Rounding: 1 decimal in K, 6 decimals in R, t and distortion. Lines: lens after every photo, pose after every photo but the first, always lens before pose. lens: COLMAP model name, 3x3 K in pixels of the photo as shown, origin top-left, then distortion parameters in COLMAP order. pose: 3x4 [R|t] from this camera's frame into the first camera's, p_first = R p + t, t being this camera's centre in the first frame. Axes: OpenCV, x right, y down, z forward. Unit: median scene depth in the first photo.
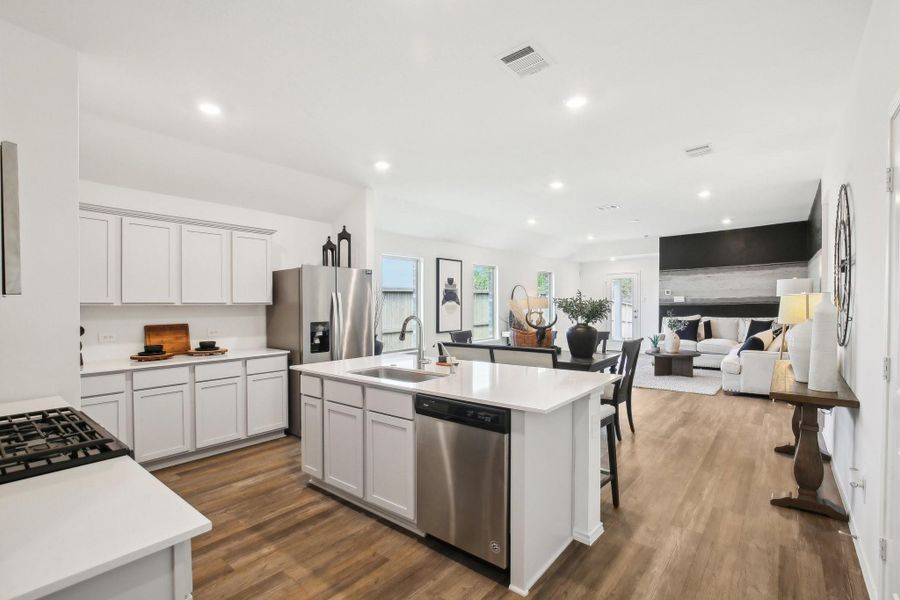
lens RADIAL K [[415.8, 0, 440.4], [0, 415.8, 320.1], [0, 0, 1]] dist [-0.019478, 0.006087]
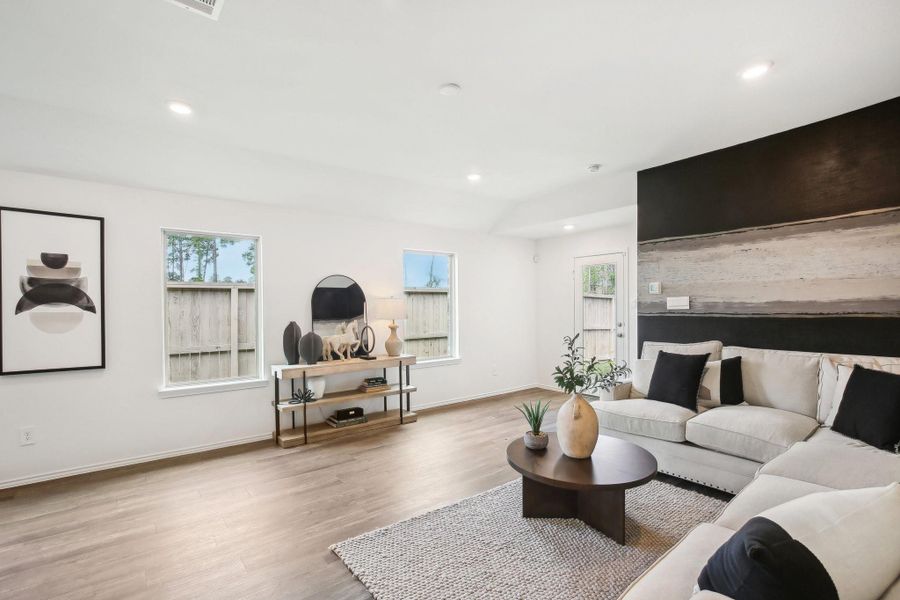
lens RADIAL K [[415.8, 0, 435.8], [0, 415.8, 314.2], [0, 0, 1]] dist [-0.019478, 0.006087]
pose [[0.978532, 0.013351, -0.205660, 0.760159], [-0.016851, 0.999741, -0.015277, -0.050354], [0.205403, 0.018415, 0.978504, 0.933145]]
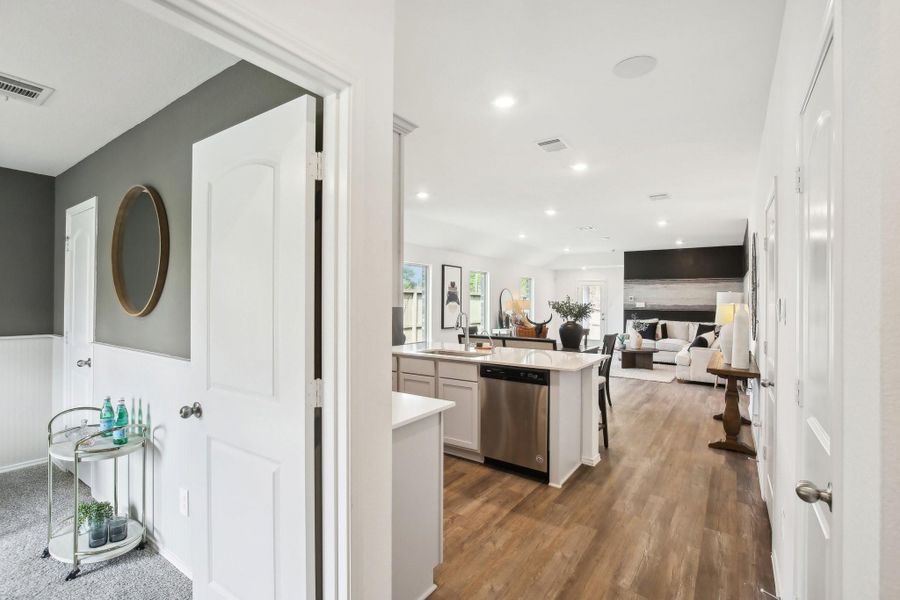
lens RADIAL K [[415.8, 0, 442.0], [0, 415.8, 301.1], [0, 0, 1]] dist [-0.019478, 0.006087]
pose [[0.996113, 0.025788, 0.084228, -0.148114], [-0.021857, 0.998643, -0.047272, 0.012001], [-0.085333, 0.045247, 0.995325, -0.215897]]
